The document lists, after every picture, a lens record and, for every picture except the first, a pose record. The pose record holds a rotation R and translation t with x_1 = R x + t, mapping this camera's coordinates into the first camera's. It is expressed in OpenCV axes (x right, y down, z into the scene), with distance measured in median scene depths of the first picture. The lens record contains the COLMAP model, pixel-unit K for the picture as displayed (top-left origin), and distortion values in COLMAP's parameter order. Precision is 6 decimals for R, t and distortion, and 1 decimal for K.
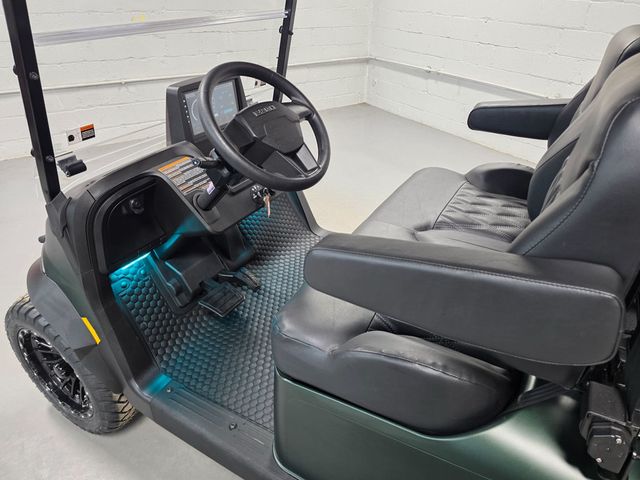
lens RADIAL K [[436.1, 0, 320.0], [0, 436.1, 240.0], [0, 0, 1]] dist [0.019150, -0.002442]
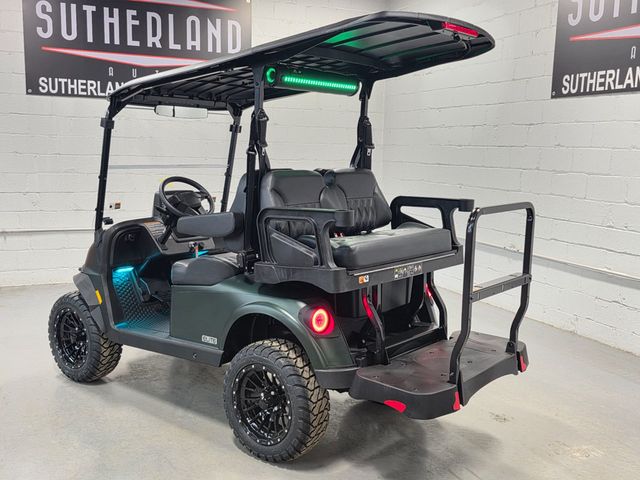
lens RADIAL K [[672.4, 0, 320.0], [0, 672.4, 240.0], [0, 0, 1]] dist [0.005534, 0.003441]
pose [[0.987664, 0.026396, -0.154349, 0.996926], [-0.086206, 0.914530, -0.395226, 1.142238], [0.130724, 0.403656, 0.905524, -1.853300]]
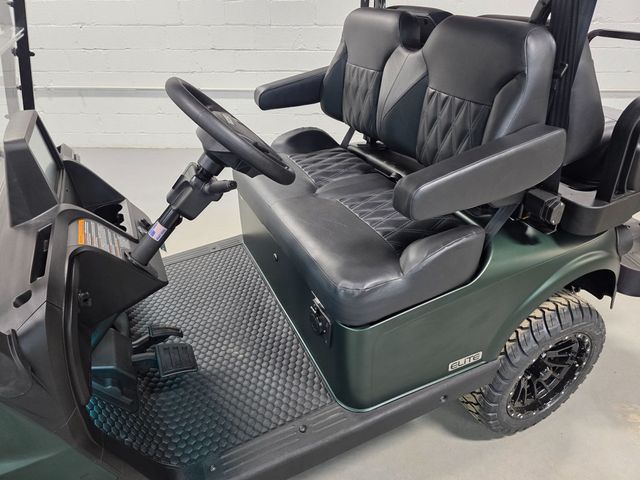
lens RADIAL K [[436.1, 0, 320.0], [0, 436.1, 240.0], [0, 0, 1]] dist [0.019150, -0.002442]
pose [[0.598509, -0.435457, 0.672432, -0.600722], [0.437320, 0.880864, 0.181191, -0.114699], [-0.671222, 0.185623, 0.717639, 0.149259]]
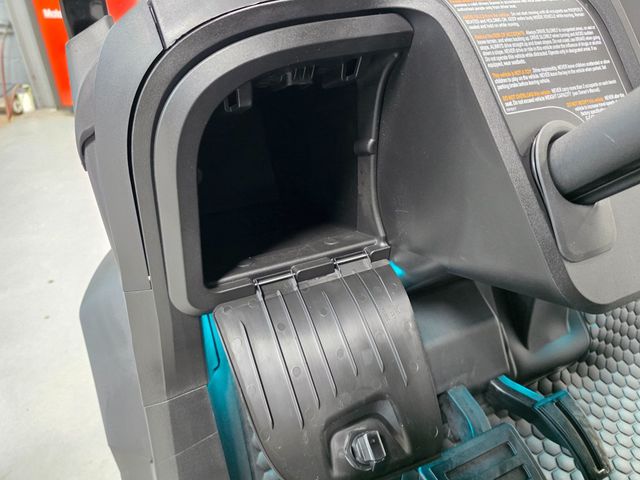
lens RADIAL K [[436.1, 0, 320.0], [0, 436.1, 240.0], [0, 0, 1]] dist [0.019150, -0.002442]
pose [[0.831935, 0.276063, -0.481325, -0.249784], [-0.279970, 0.957777, 0.065423, -0.025096], [0.479062, 0.080329, 0.874098, 0.718642]]
